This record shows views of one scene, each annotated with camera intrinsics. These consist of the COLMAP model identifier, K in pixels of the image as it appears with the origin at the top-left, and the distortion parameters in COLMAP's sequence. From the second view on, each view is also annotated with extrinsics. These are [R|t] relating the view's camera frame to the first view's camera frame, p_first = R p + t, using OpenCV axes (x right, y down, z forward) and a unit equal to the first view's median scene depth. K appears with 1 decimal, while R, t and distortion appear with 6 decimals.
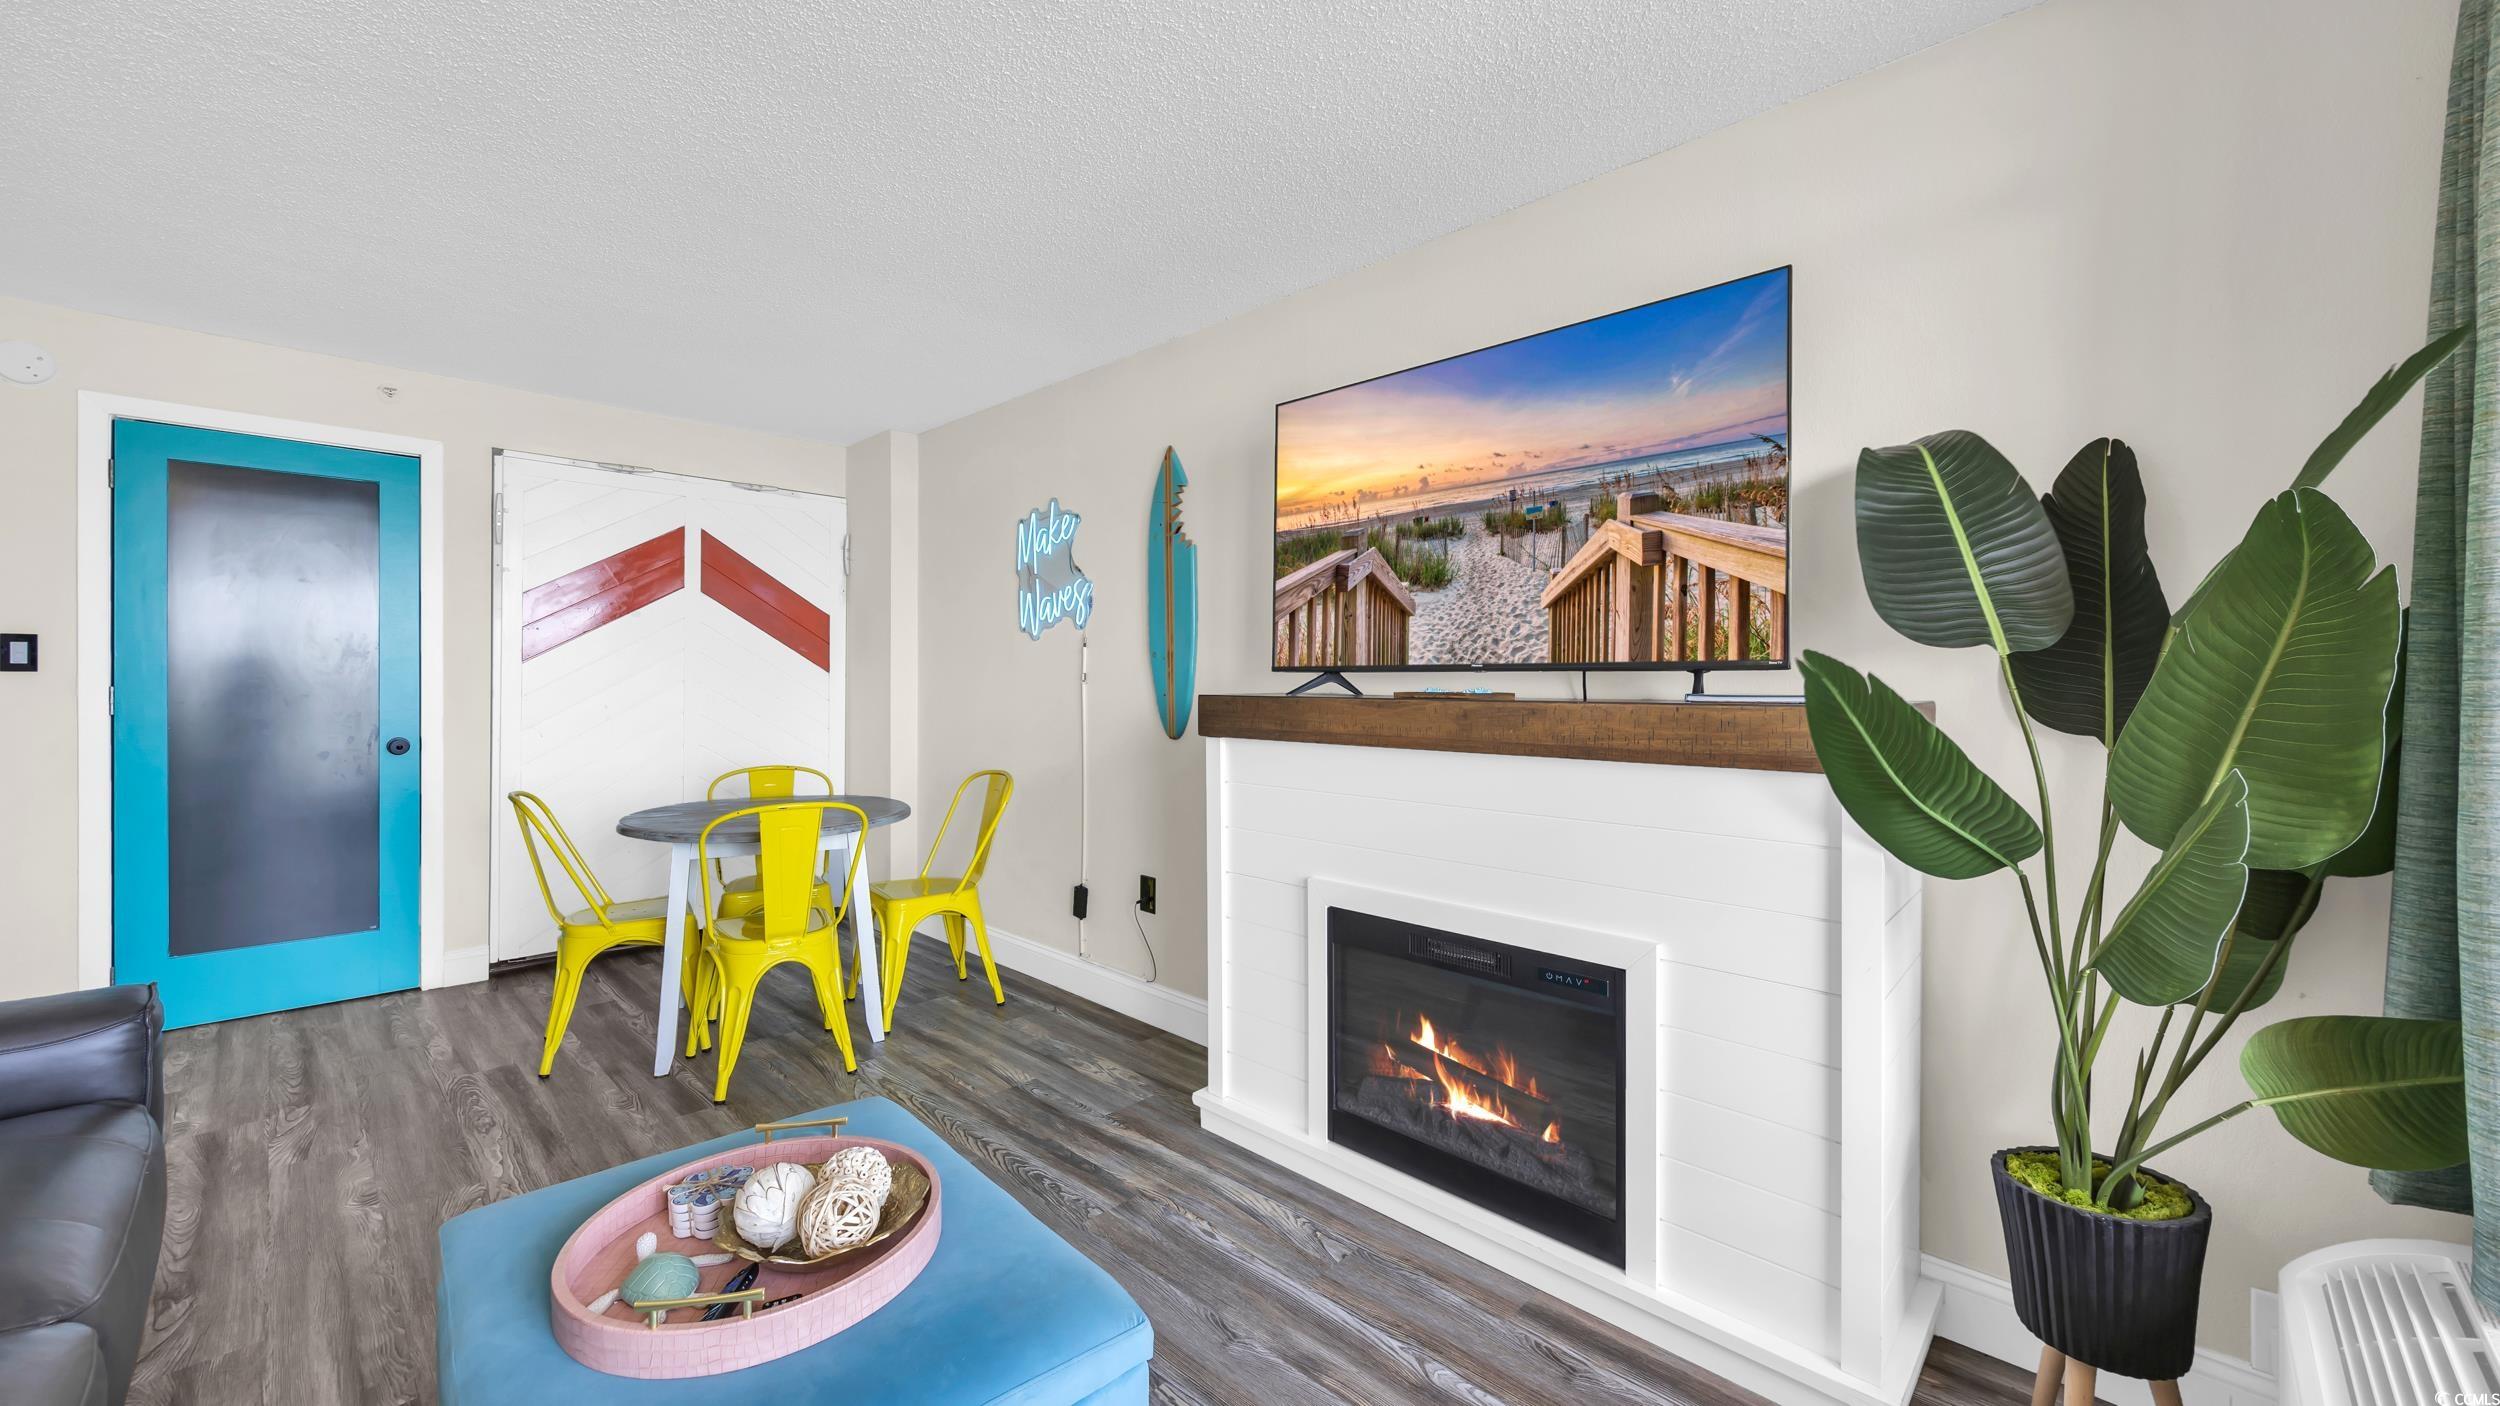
lens RADIAL K [[939.7, 0, 1205.3], [0, 939.7, 671.0], [0, 0, 1]] dist [0.006914, -0.000856]
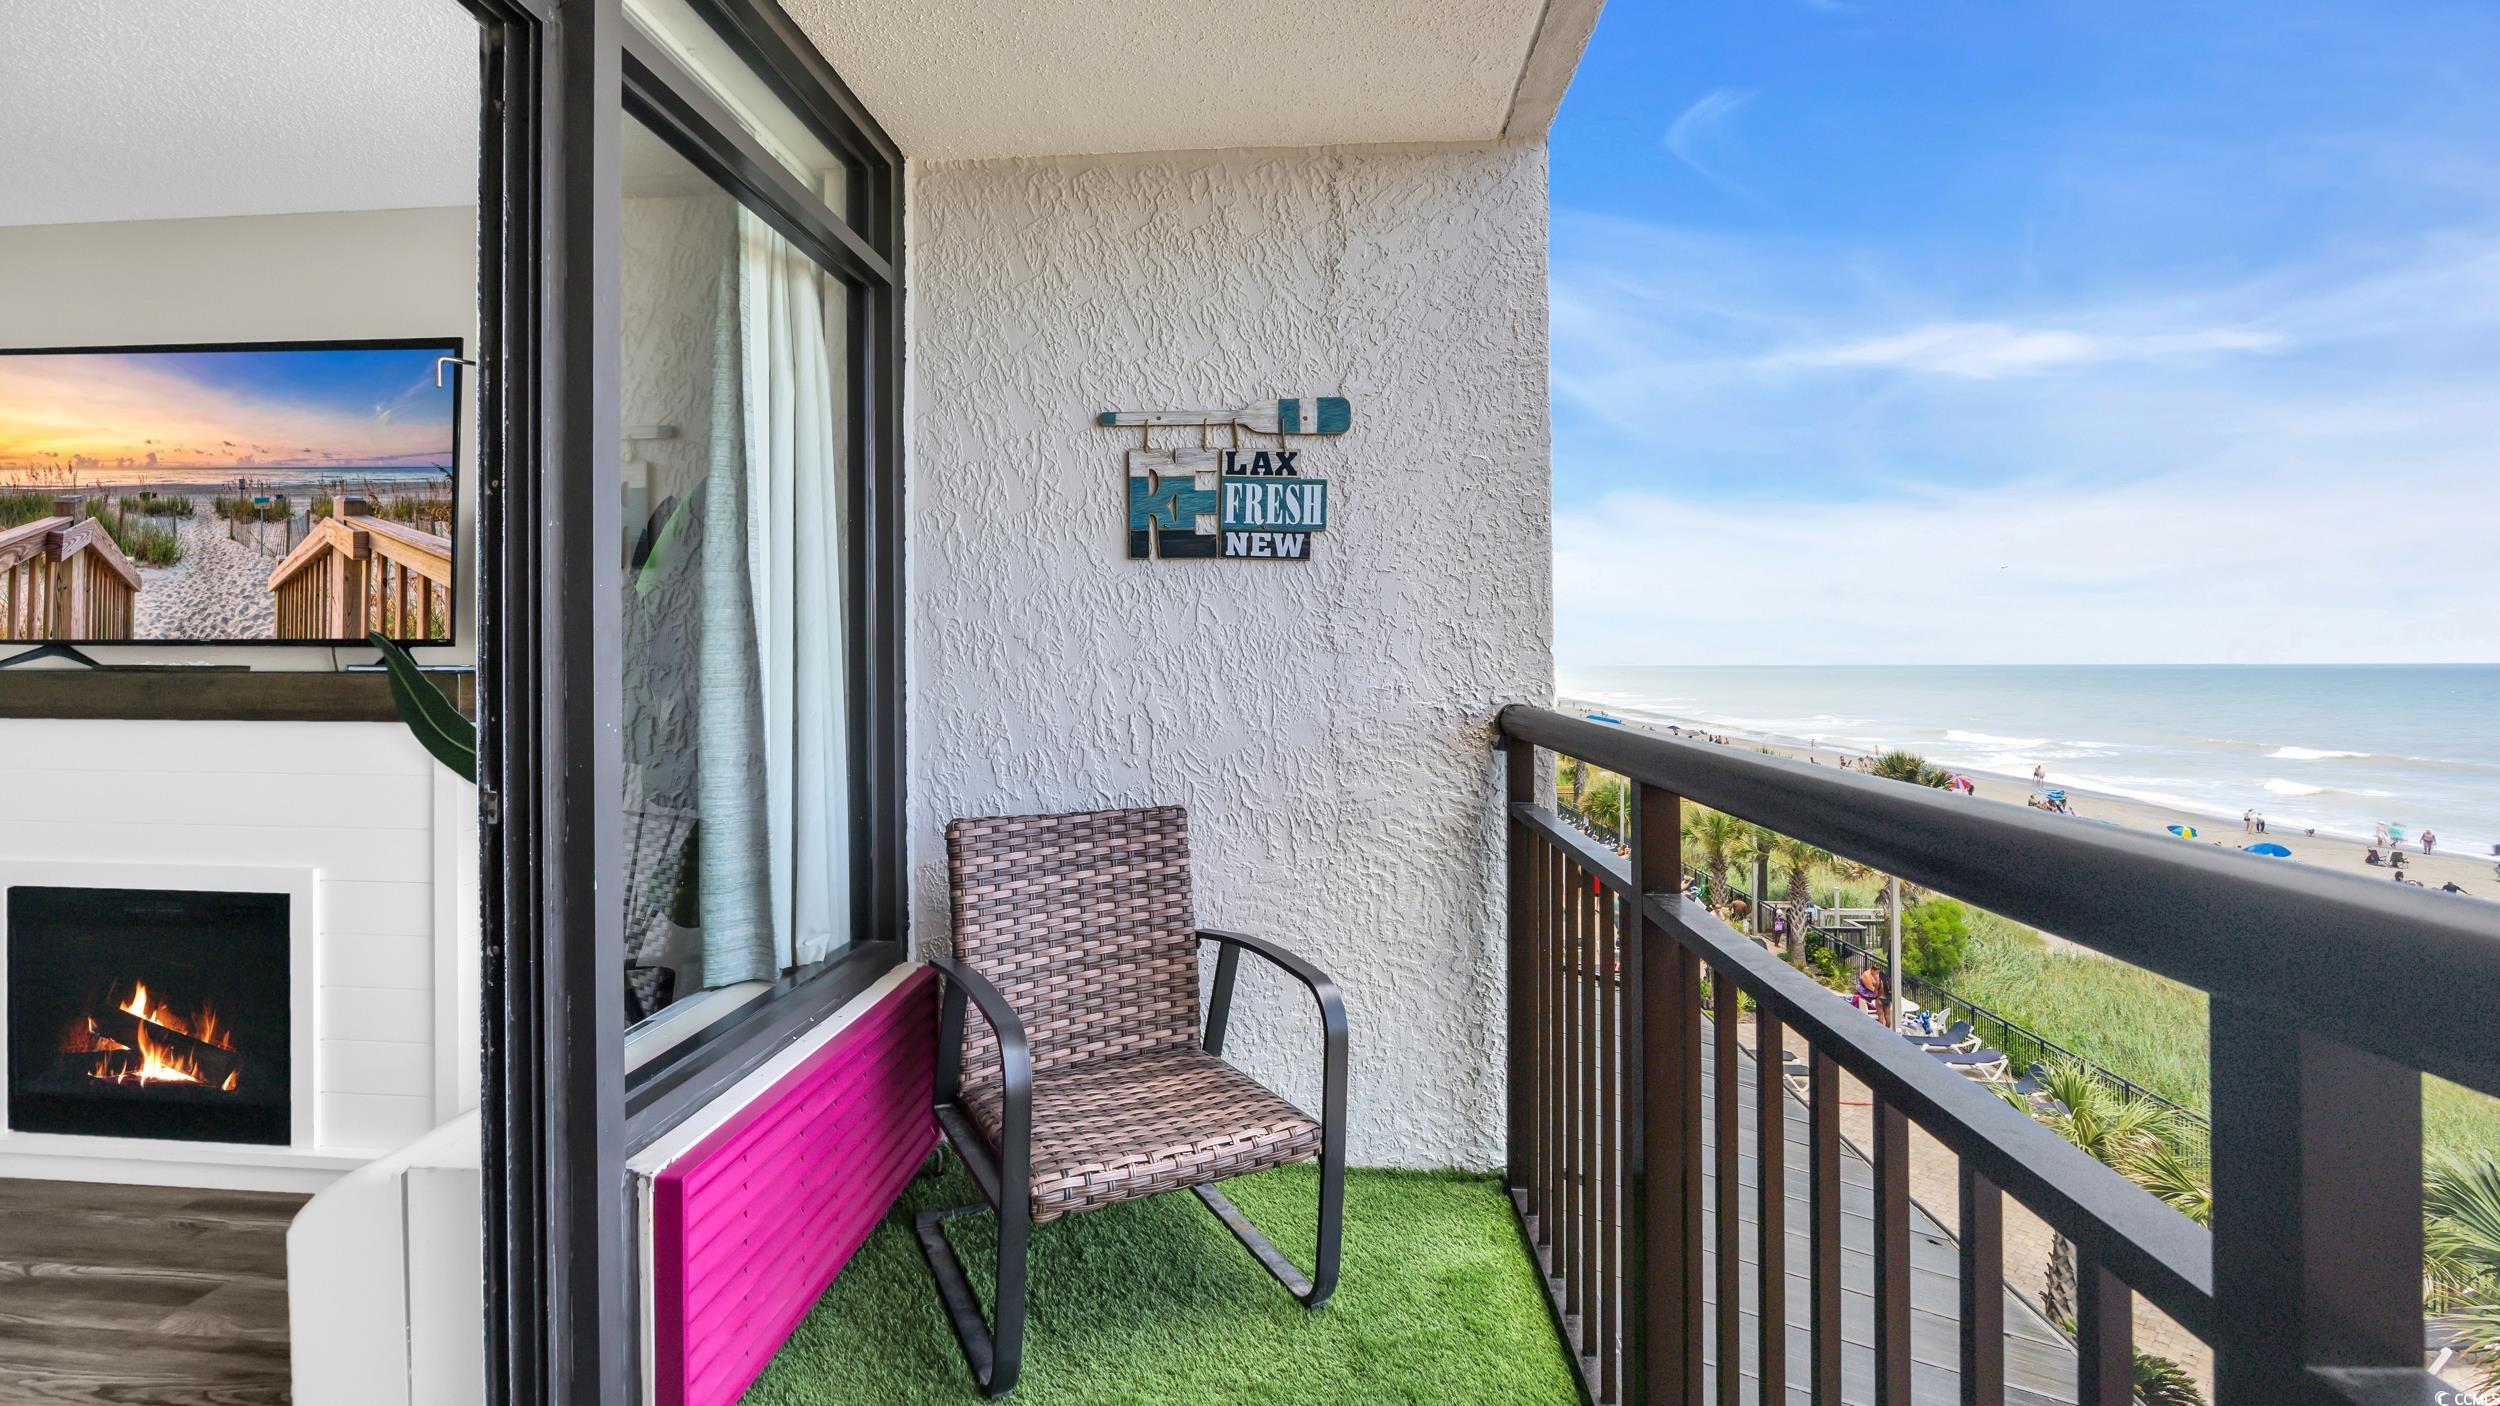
lens RADIAL K [[1020.3, 0, 1248.4], [0, 1020.3, 678.3], [0, 0, 1]] dist [-0.021054, 0.001675]
pose [[0.701157, -0.012930, 0.712890, 0.289882], [-0.008335, 0.999619, 0.026329, -0.004143], [-0.712958, -0.024402, 0.700782, -0.573802]]
